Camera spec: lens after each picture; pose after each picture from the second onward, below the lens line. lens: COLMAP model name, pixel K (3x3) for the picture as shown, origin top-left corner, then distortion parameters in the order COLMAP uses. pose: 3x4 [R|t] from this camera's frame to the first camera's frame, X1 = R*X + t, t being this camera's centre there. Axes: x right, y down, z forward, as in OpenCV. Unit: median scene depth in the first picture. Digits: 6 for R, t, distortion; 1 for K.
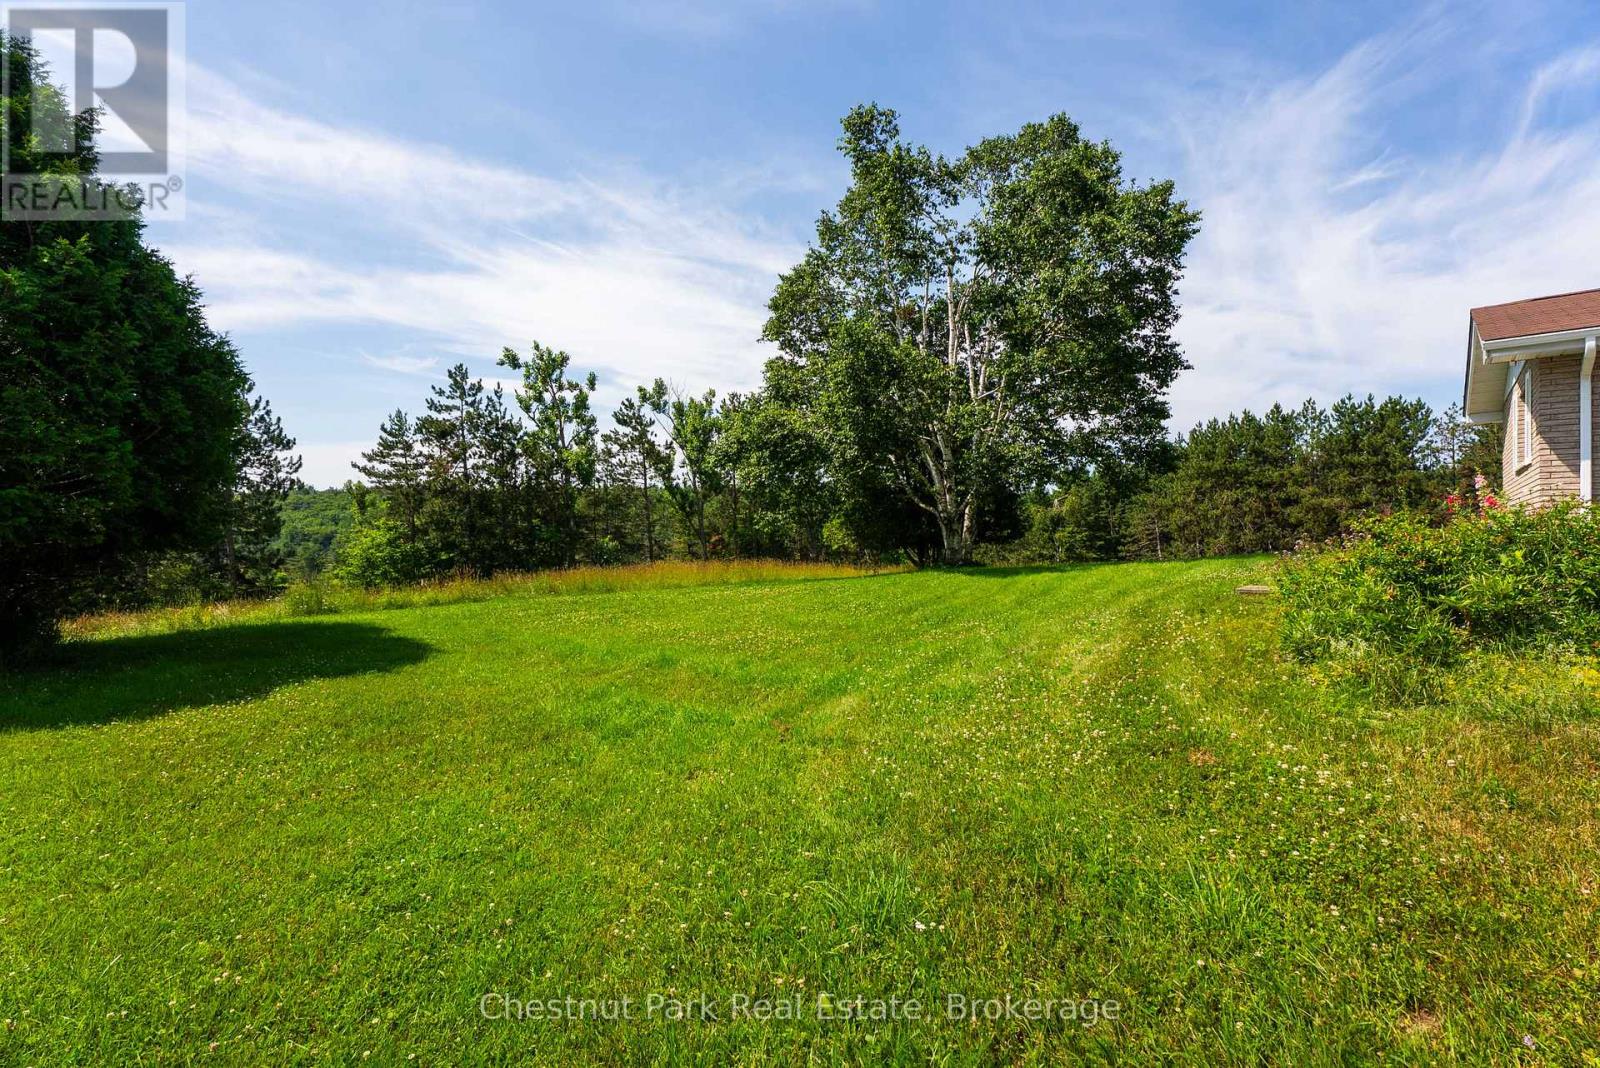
lens RADIAL K [[720.8, 0, 800.0], [0, 720.8, 534.0], [0, 0, 1]] dist [0.017614, 0.000661]
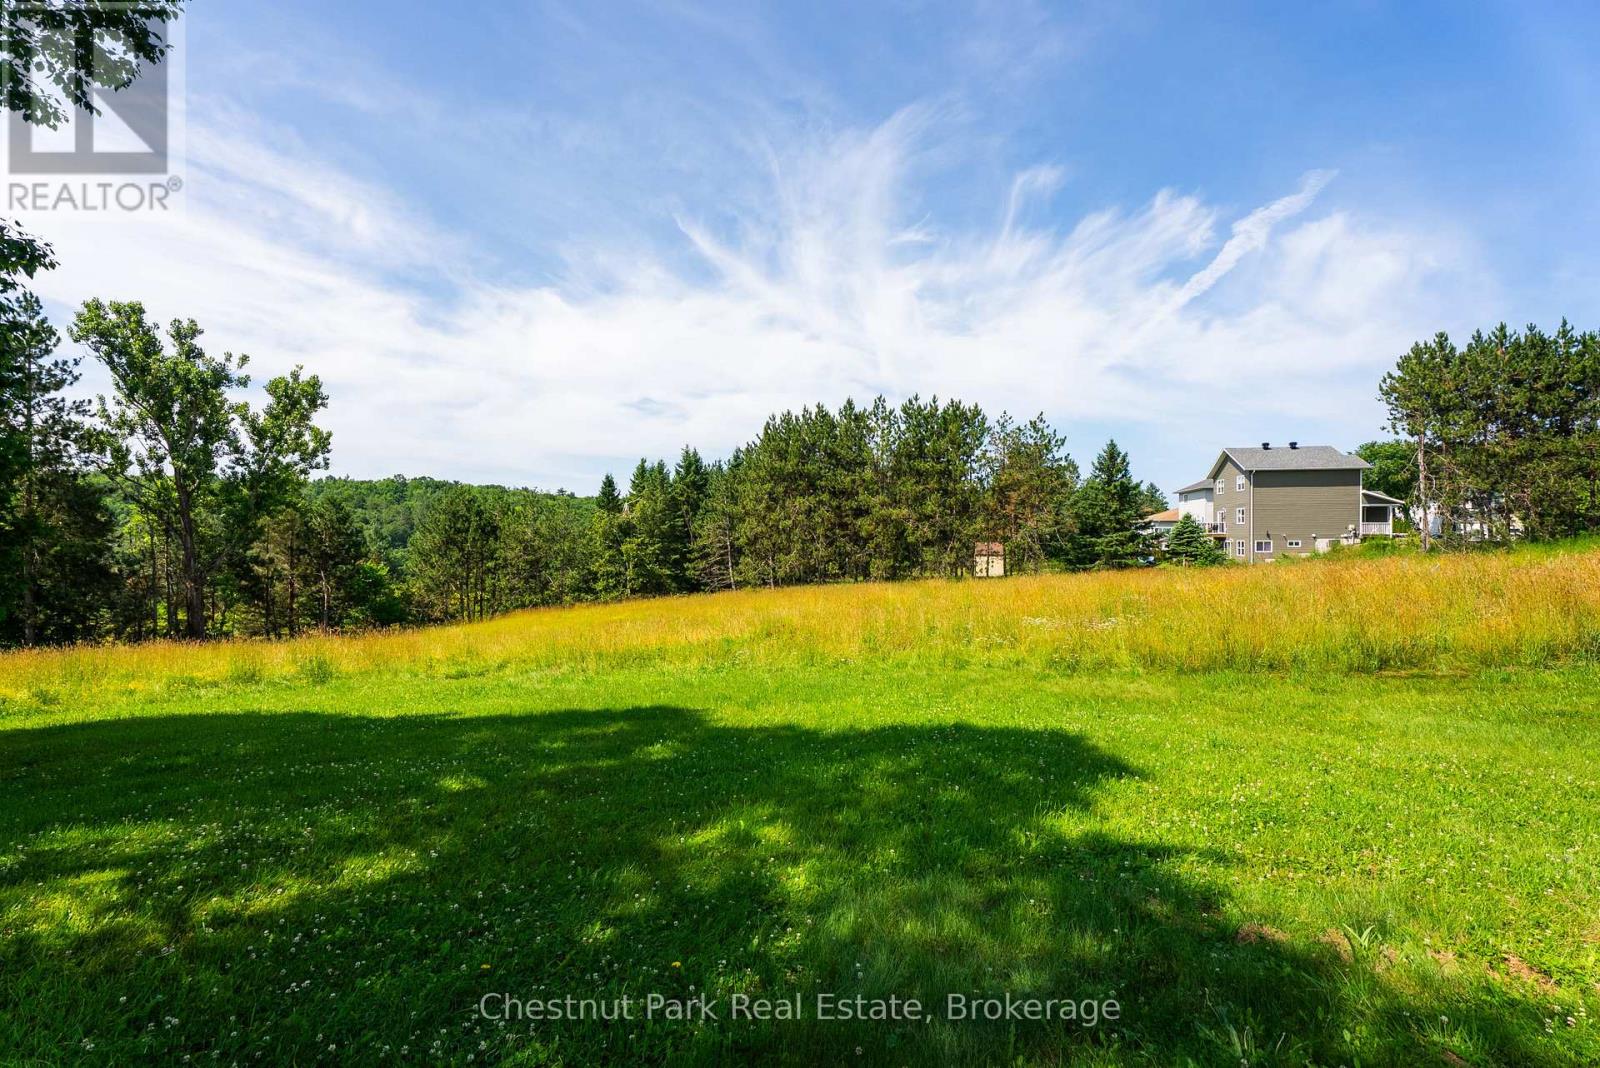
lens RADIAL K [[720.8, 0, 800.0], [0, 720.8, 534.0], [0, 0, 1]] dist [0.017614, 0.000661]
pose [[0.870584, 0.012927, 0.491850, 0.184312], [-0.008235, 0.999898, -0.011705, -0.007552], [-0.491951, 0.006140, 0.870601, 0.281931]]
